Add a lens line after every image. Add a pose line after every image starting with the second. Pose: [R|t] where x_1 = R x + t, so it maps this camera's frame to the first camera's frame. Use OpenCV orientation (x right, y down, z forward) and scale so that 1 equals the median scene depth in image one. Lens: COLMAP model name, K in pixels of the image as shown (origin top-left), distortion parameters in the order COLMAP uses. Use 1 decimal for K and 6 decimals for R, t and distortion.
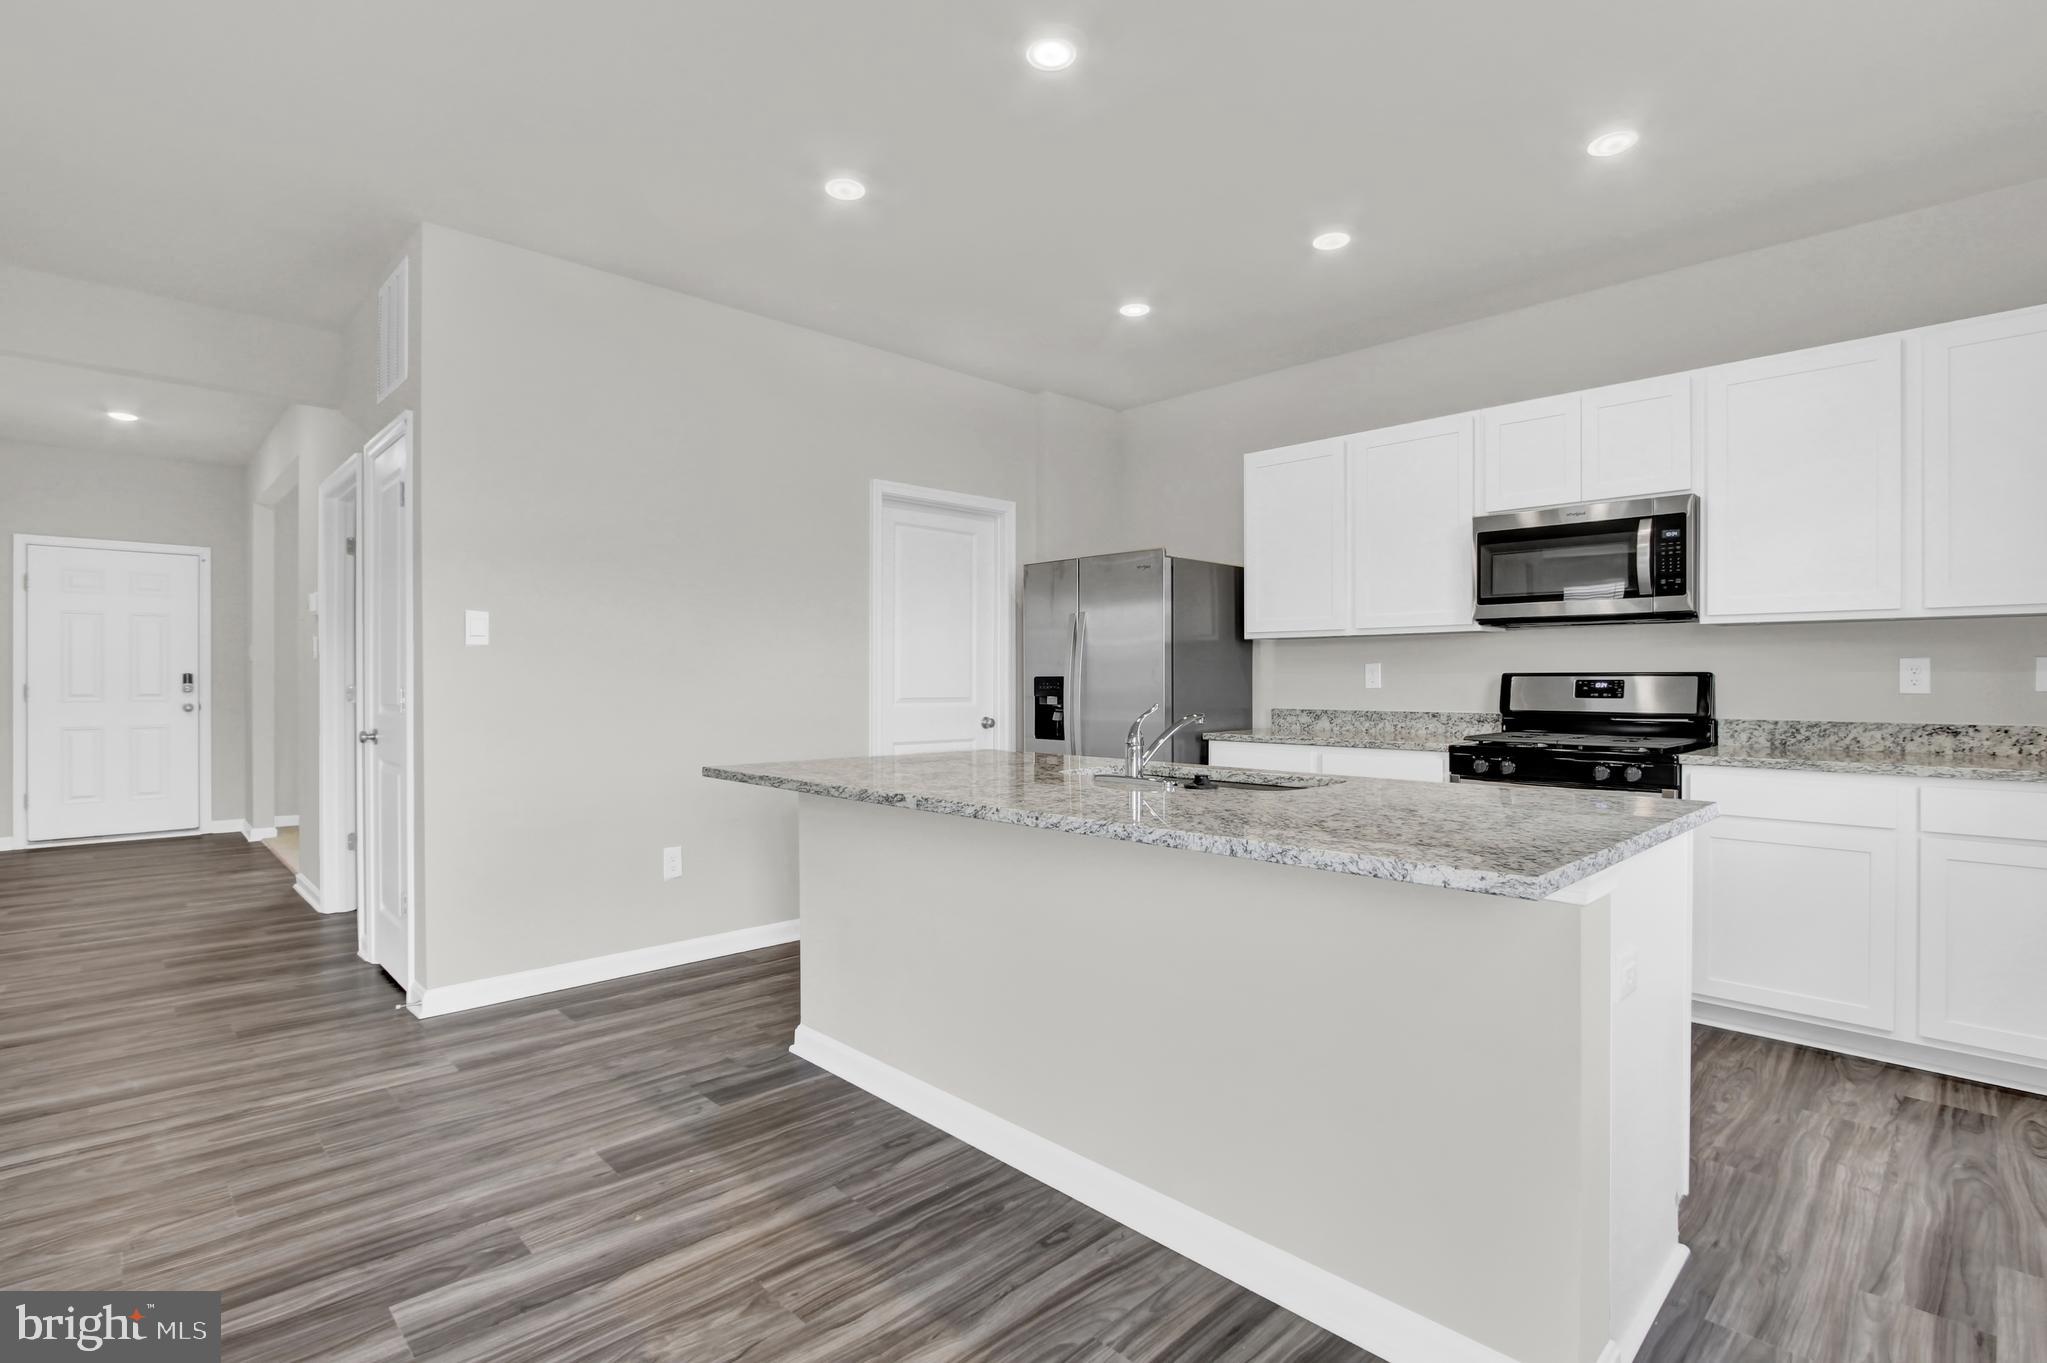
lens RADIAL K [[967.9, 0, 1018.3], [0, 967.9, 680.2], [0, 0, 1]] dist [-0.017226, 0.000689]
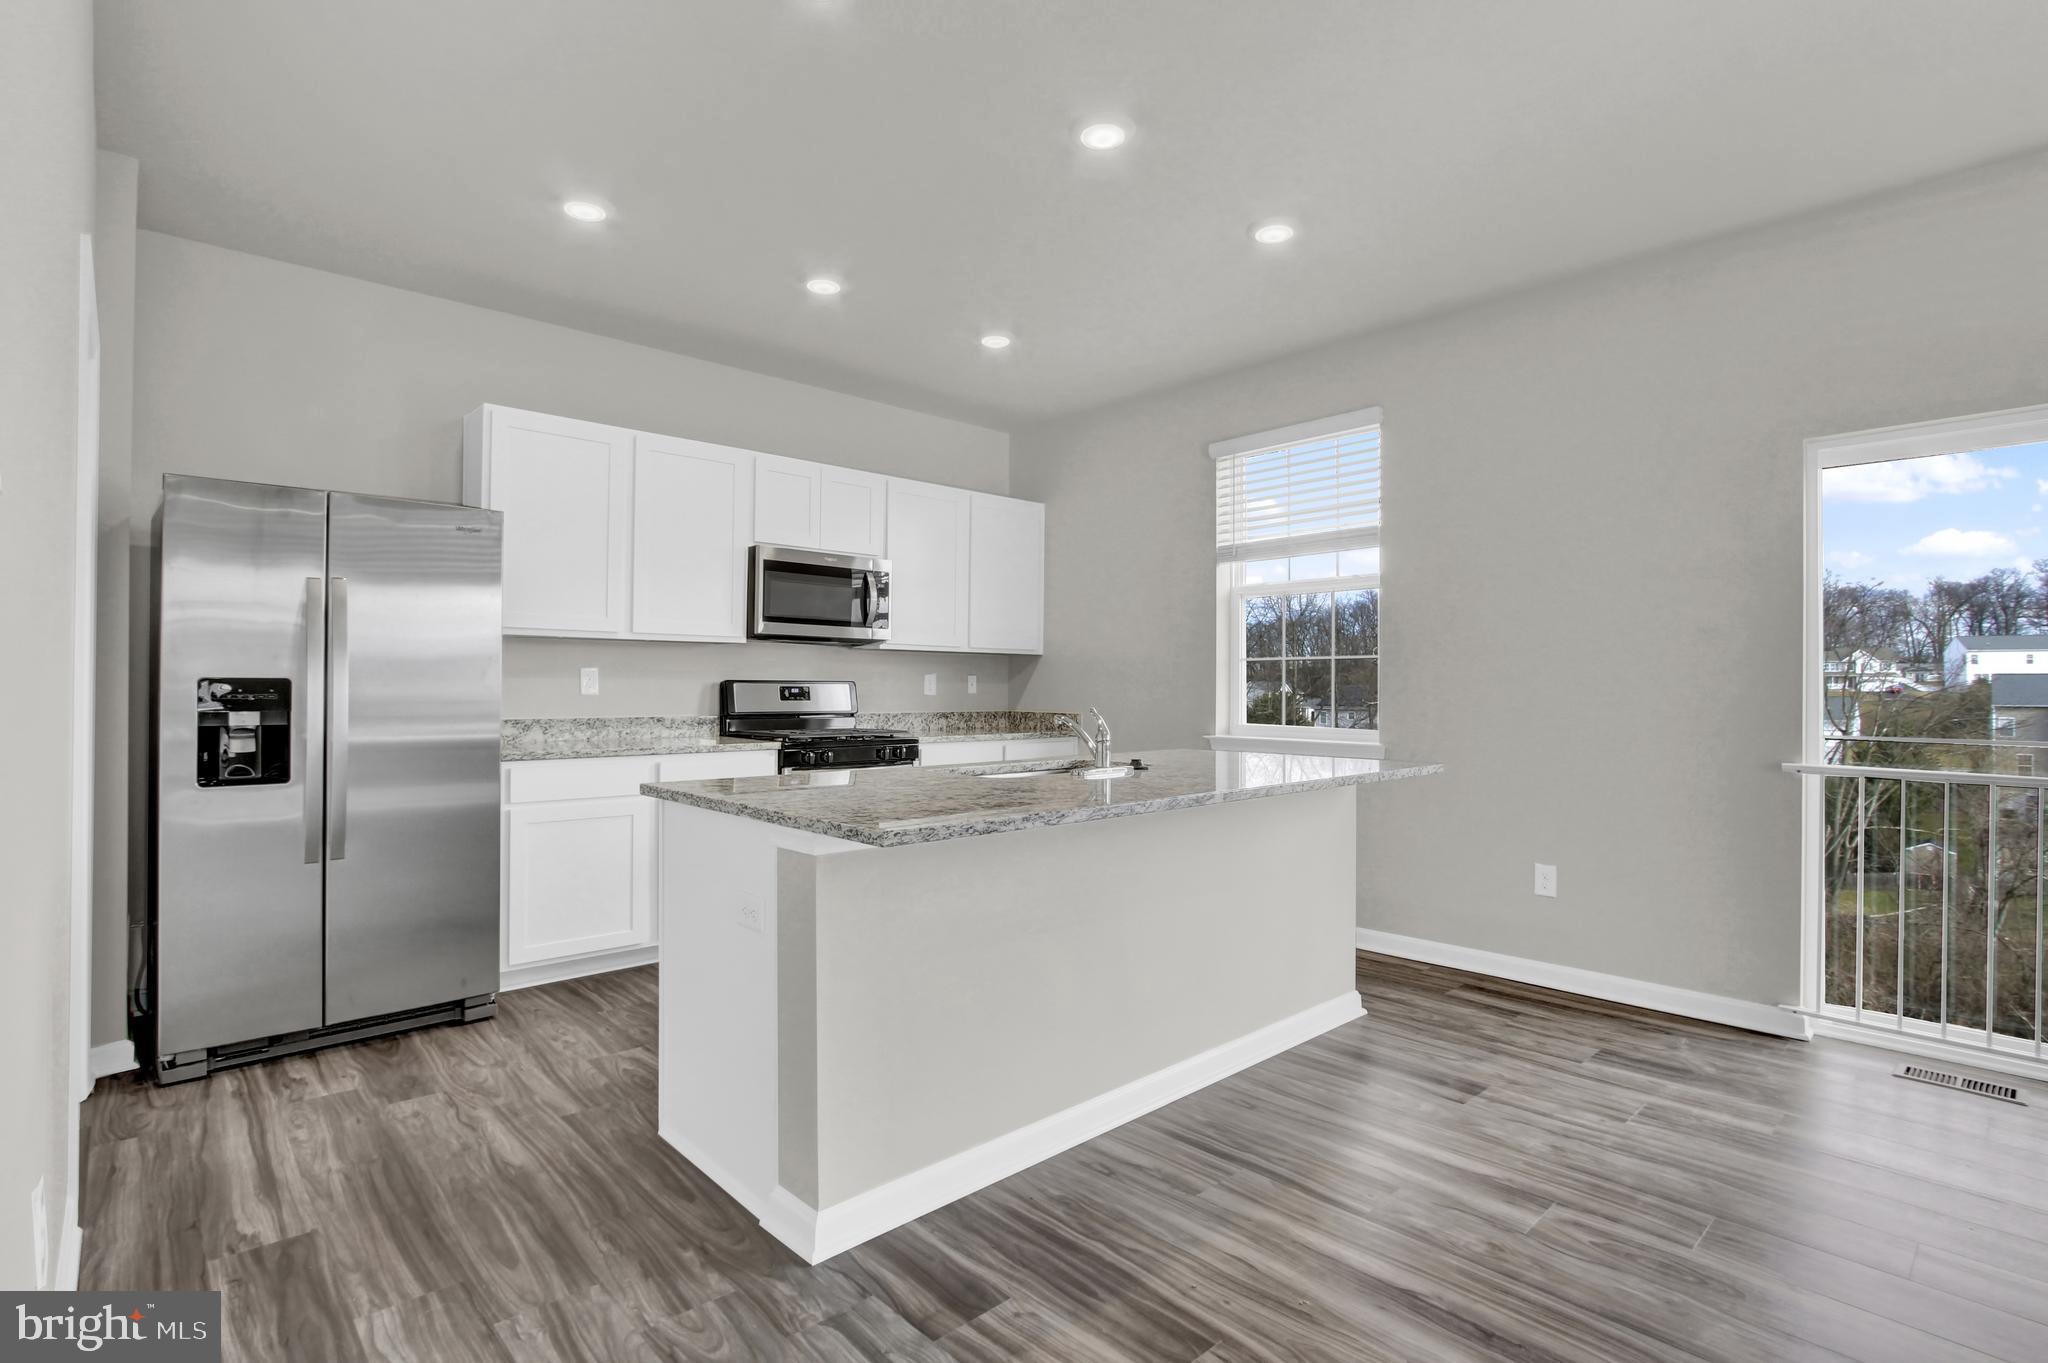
lens RADIAL K [[979.5, 0, 1021.4], [0, 979.5, 684.8], [0, 0, 1]] dist [-0.016466, 0.000317]
pose [[0.020752, 0.002605, 0.999781, -0.765758], [-0.003743, 0.999990, -0.002528, -0.000121], [-0.999778, -0.003690, 0.020761, 0.737806]]
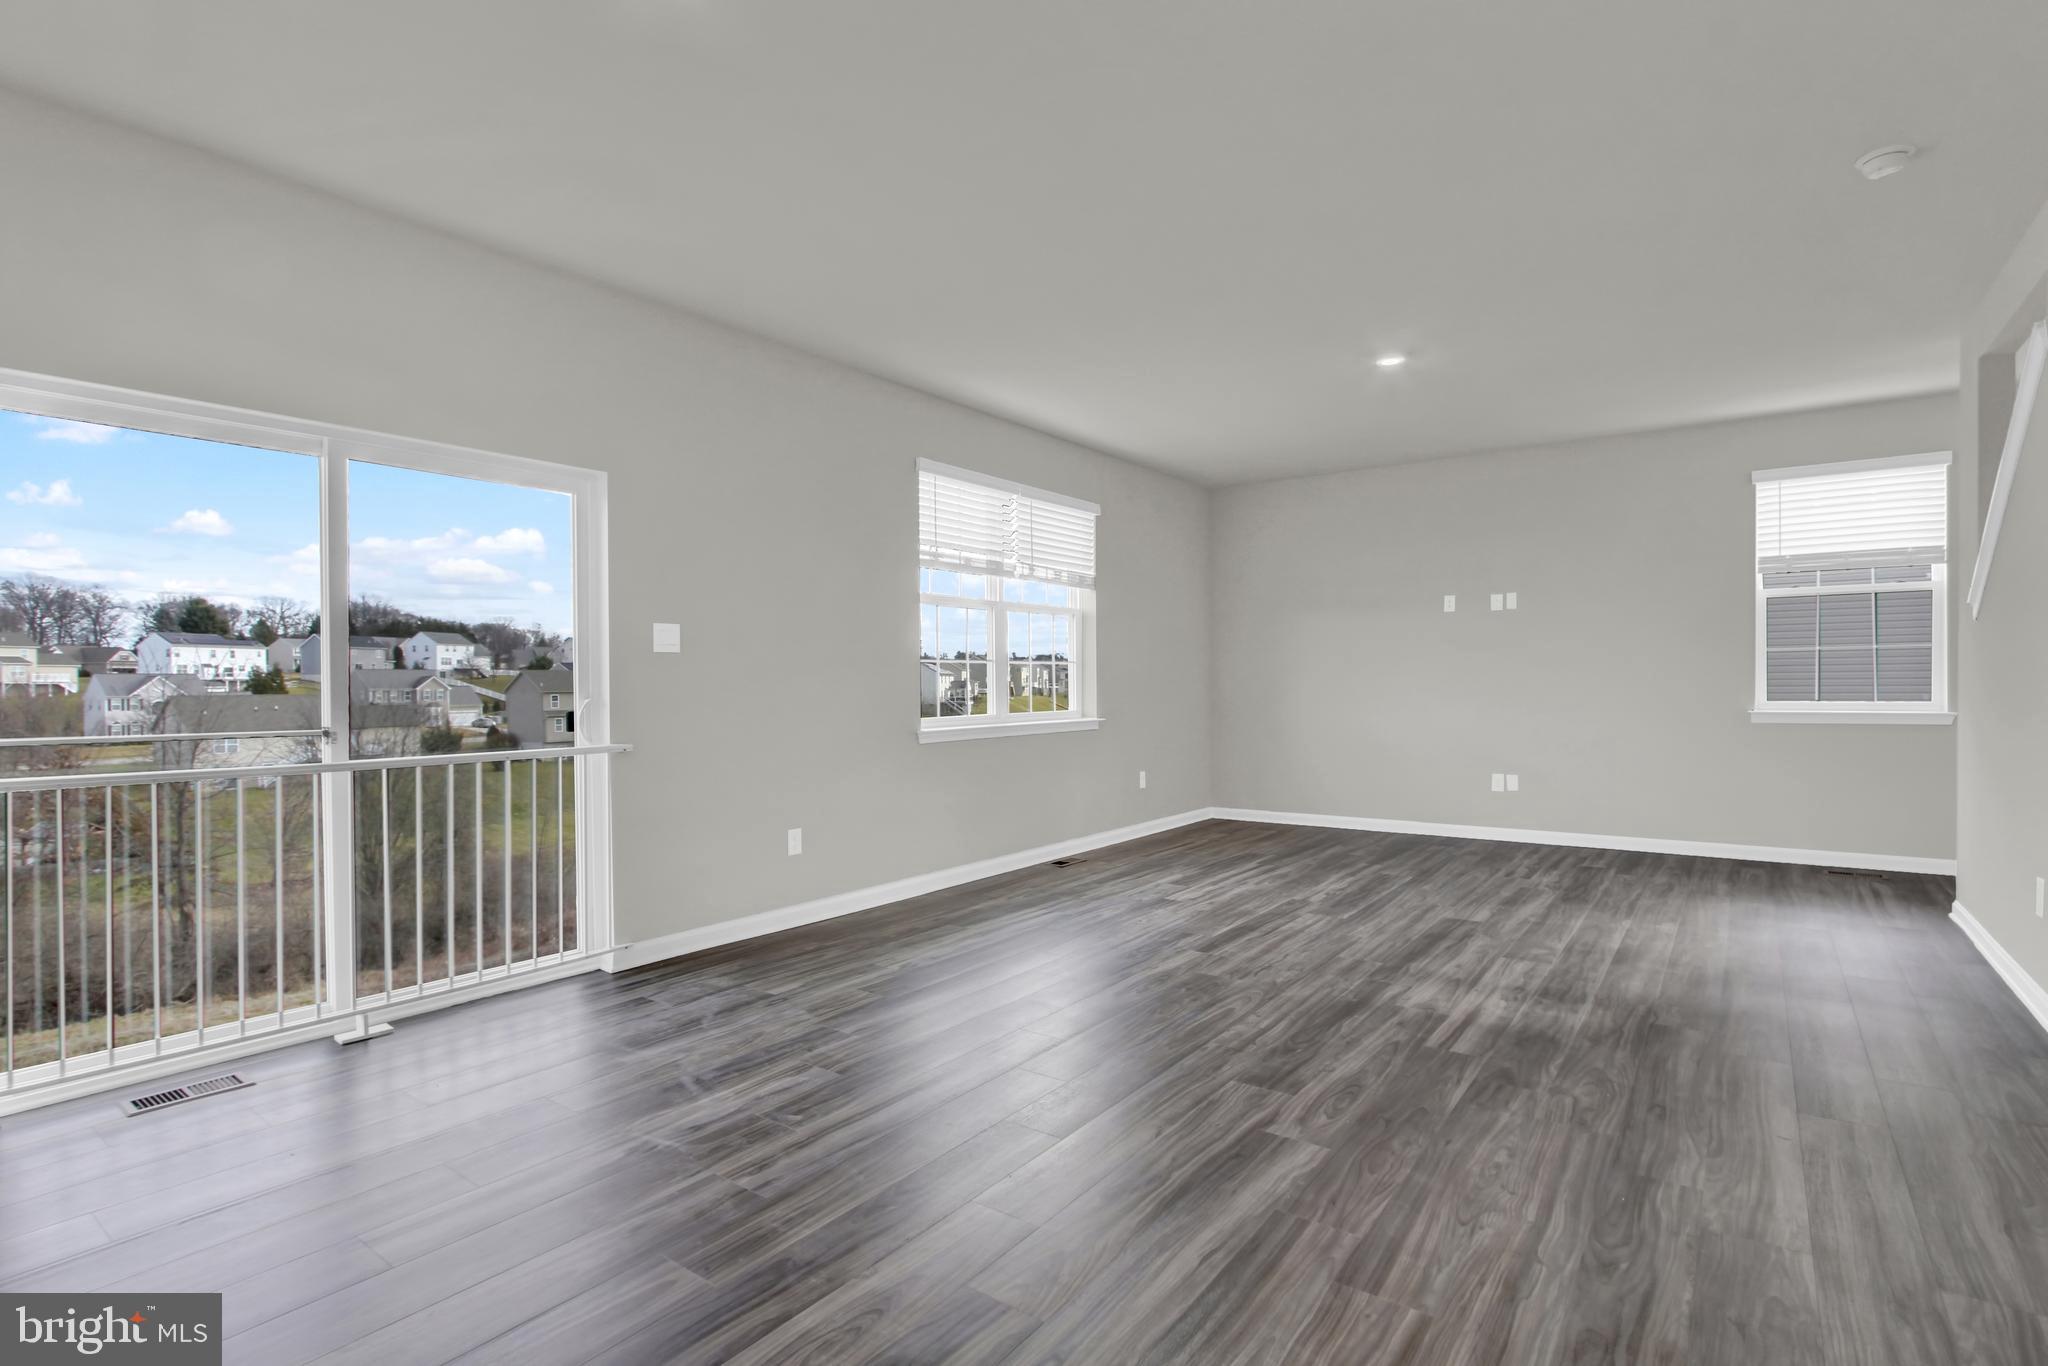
lens RADIAL K [[986.9, 0, 1022.4], [0, 986.9, 692.2], [0, 0, 1]] dist [-0.014254, 0.000239]
pose [[-0.985730, 0.007277, -0.168176, -0.476894], [0.005607, 0.999930, 0.010402, 0.002052], [0.168240, 0.009310, -0.985702, 0.849348]]
